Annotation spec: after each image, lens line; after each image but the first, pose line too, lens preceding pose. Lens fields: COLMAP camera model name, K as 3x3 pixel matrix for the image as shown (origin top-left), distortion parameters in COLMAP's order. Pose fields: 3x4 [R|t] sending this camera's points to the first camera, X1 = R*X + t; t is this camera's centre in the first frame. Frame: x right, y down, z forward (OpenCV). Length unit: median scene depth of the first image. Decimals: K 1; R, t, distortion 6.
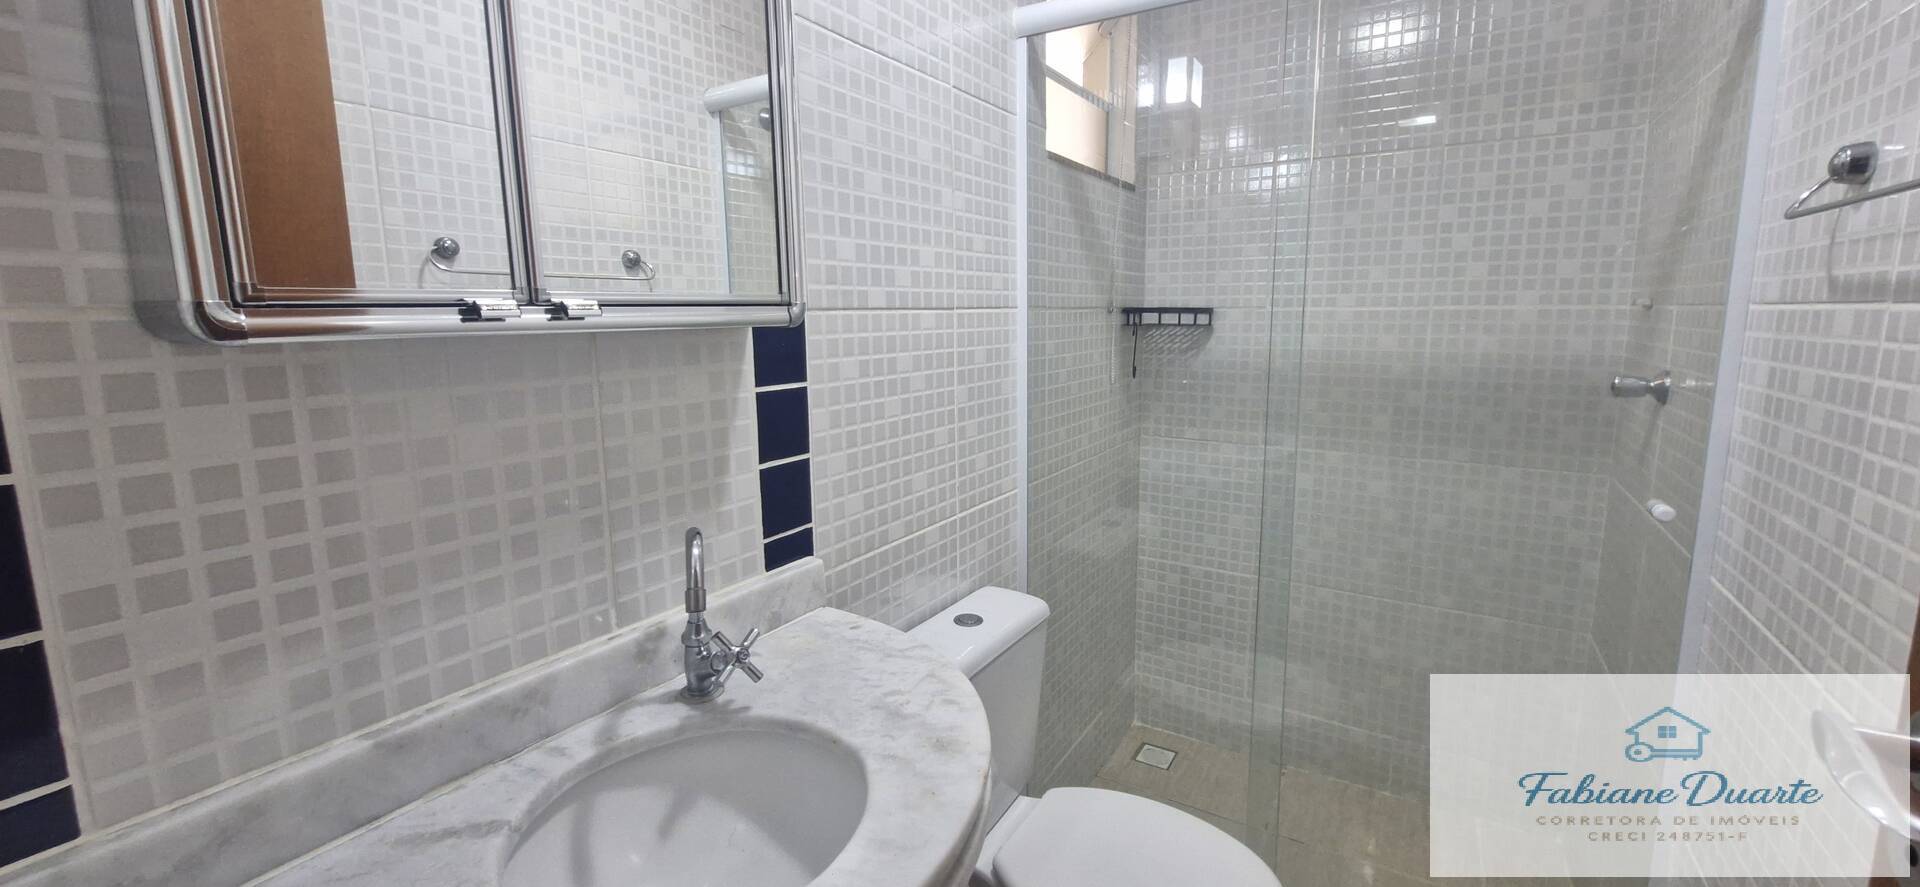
lens RADIAL K [[773.3, 0, 962.7], [0, 773.3, 436.5], [0, 0, 1]] dist [0.002358, -0.001944]
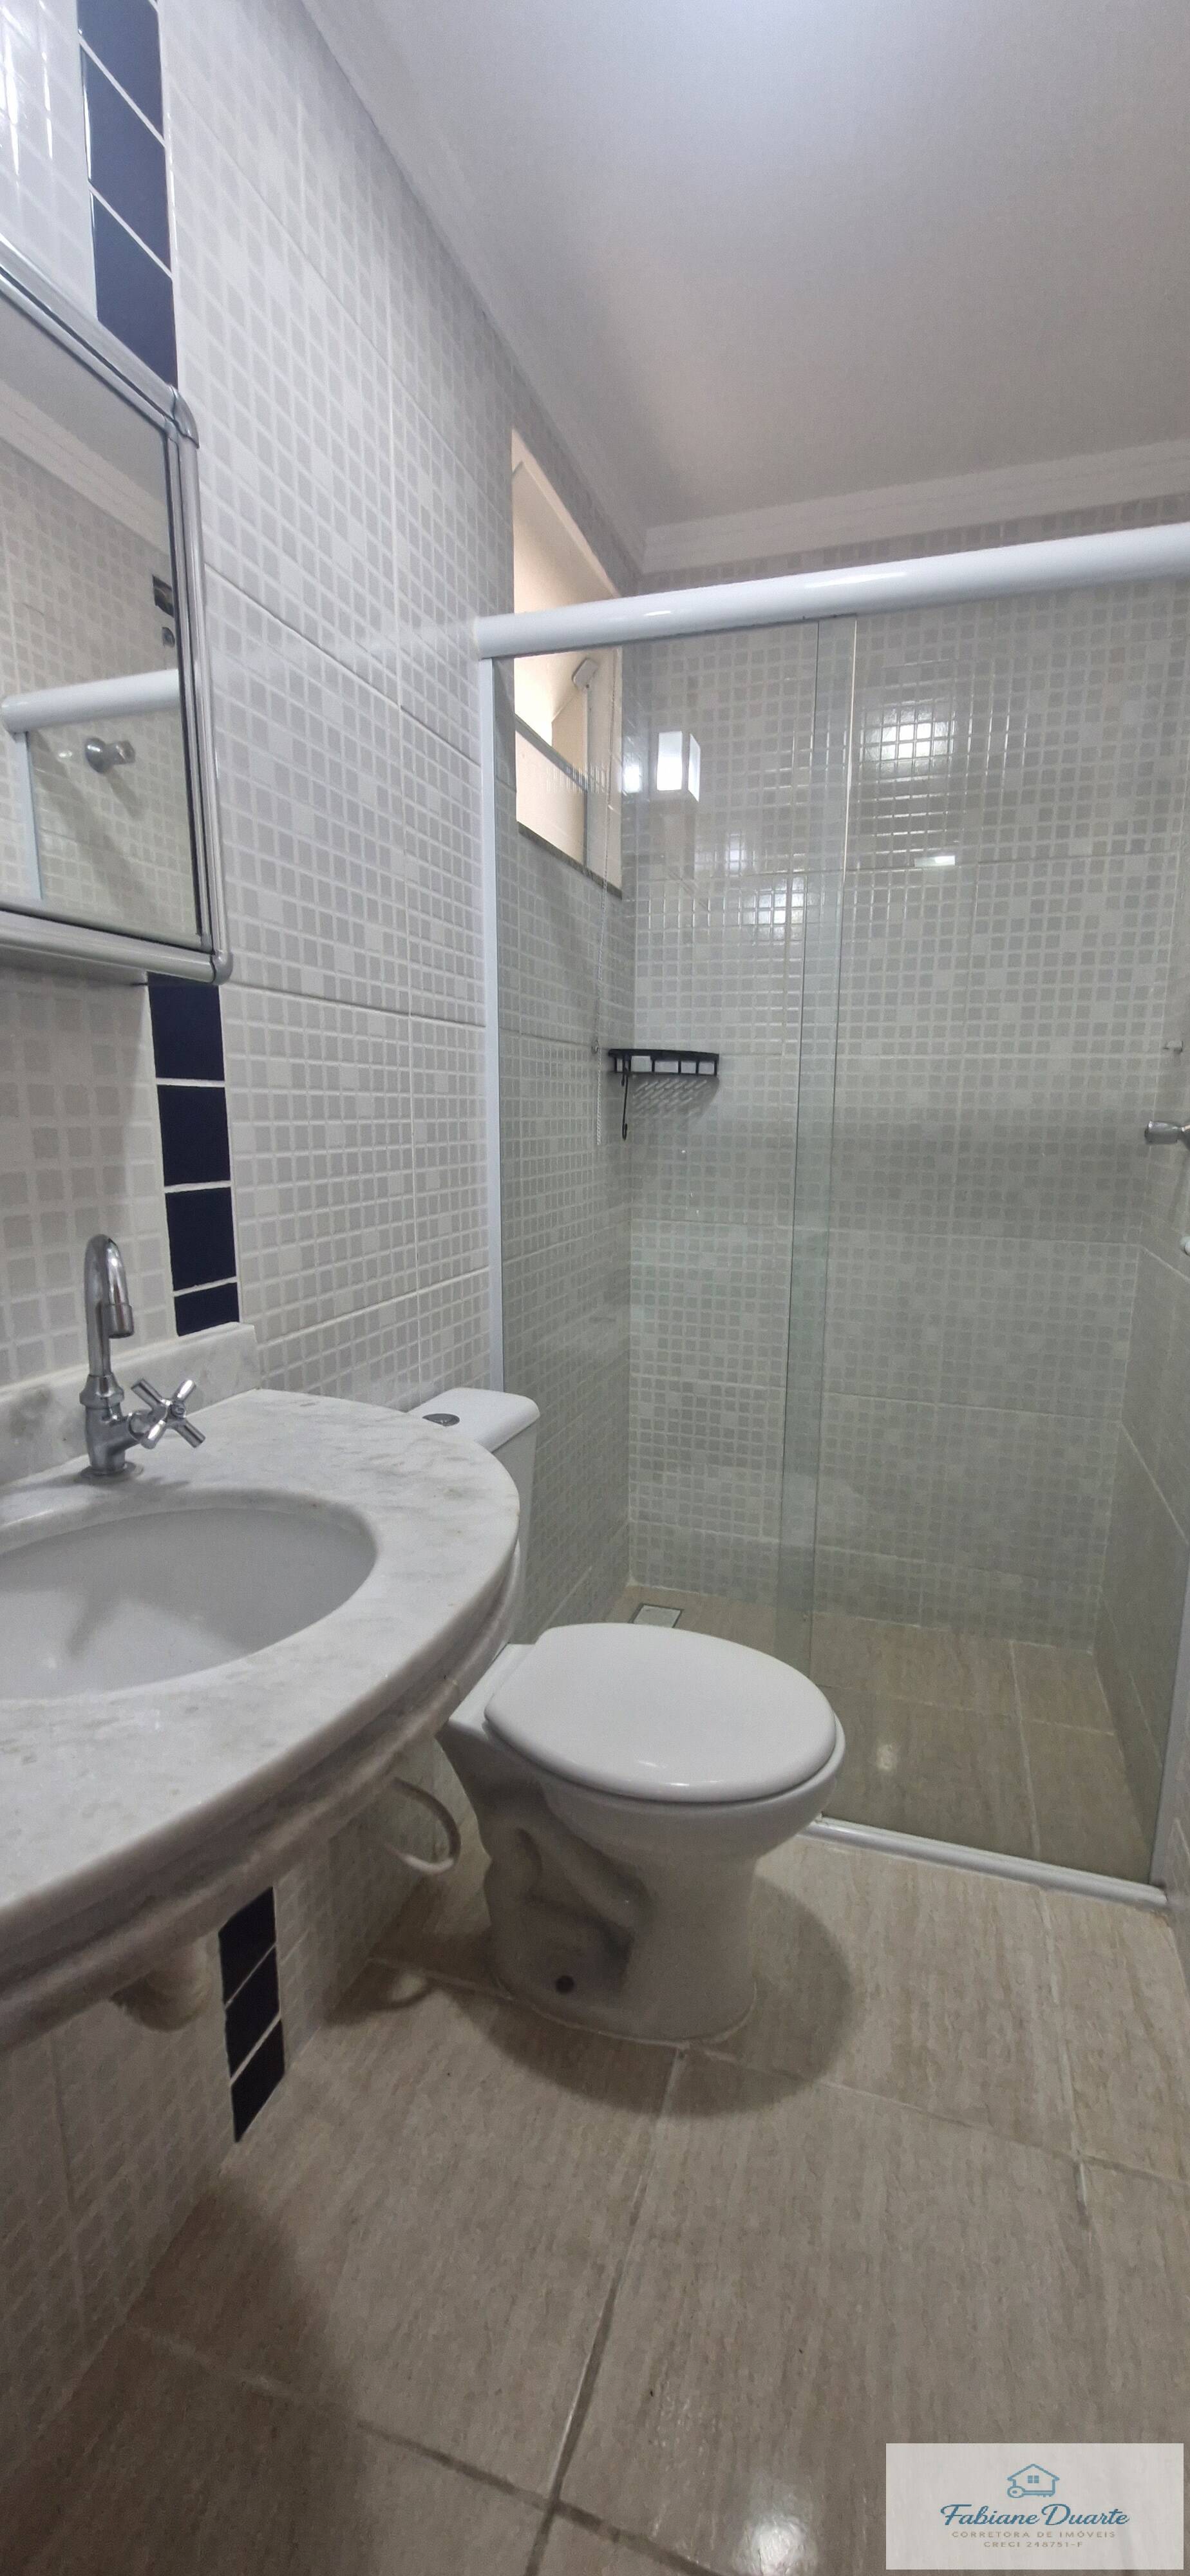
lens RADIAL K [[1037.5, 0, 624.4], [0, 1037.5, 1327.4], [0, 0, 1]] dist [0.002358, -0.001944]
pose [[0.969171, -0.028324, 0.244754, -0.053820], [0.017274, 0.998737, 0.047177, 0.081371], [-0.245781, -0.041494, 0.968437, -0.037897]]
